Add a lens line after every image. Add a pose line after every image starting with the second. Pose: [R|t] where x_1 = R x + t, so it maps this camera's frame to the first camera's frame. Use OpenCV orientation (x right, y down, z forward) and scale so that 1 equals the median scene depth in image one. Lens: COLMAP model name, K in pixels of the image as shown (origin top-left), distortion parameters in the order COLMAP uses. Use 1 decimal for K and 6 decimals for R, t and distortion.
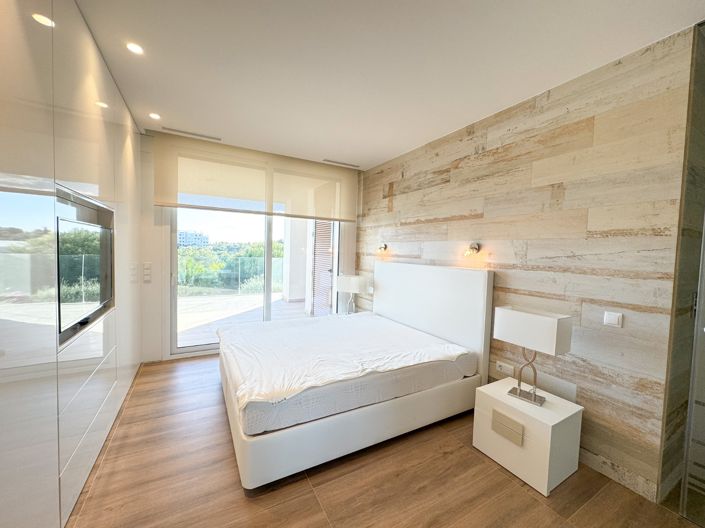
lens RADIAL K [[280.6, 0, 322.3], [0, 280.6, 261.3], [0, 0, 1]] dist [-0.002592, 0.000060]
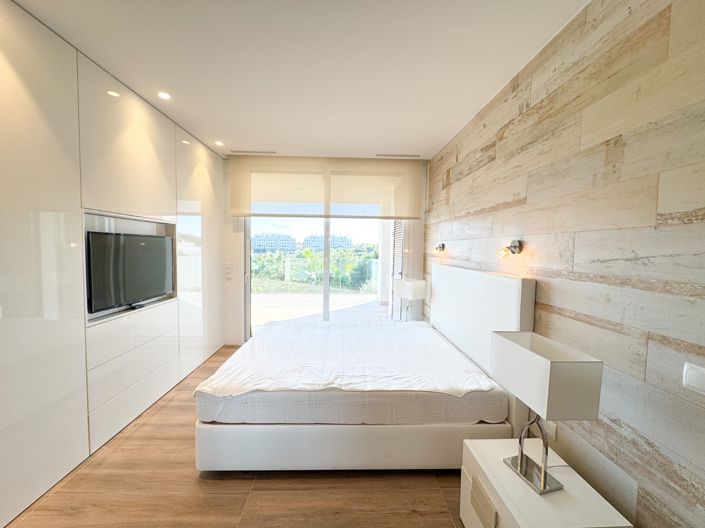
lens RADIAL K [[280.6, 0, 353.7], [0, 280.6, 261.0], [0, 0, 1]] dist [-0.002592, 0.000060]
pose [[0.897884, 0.003868, -0.440215, 0.548242], [-0.005282, 0.999984, -0.001989, -0.007947], [0.440201, 0.004111, 0.897890, 0.195543]]
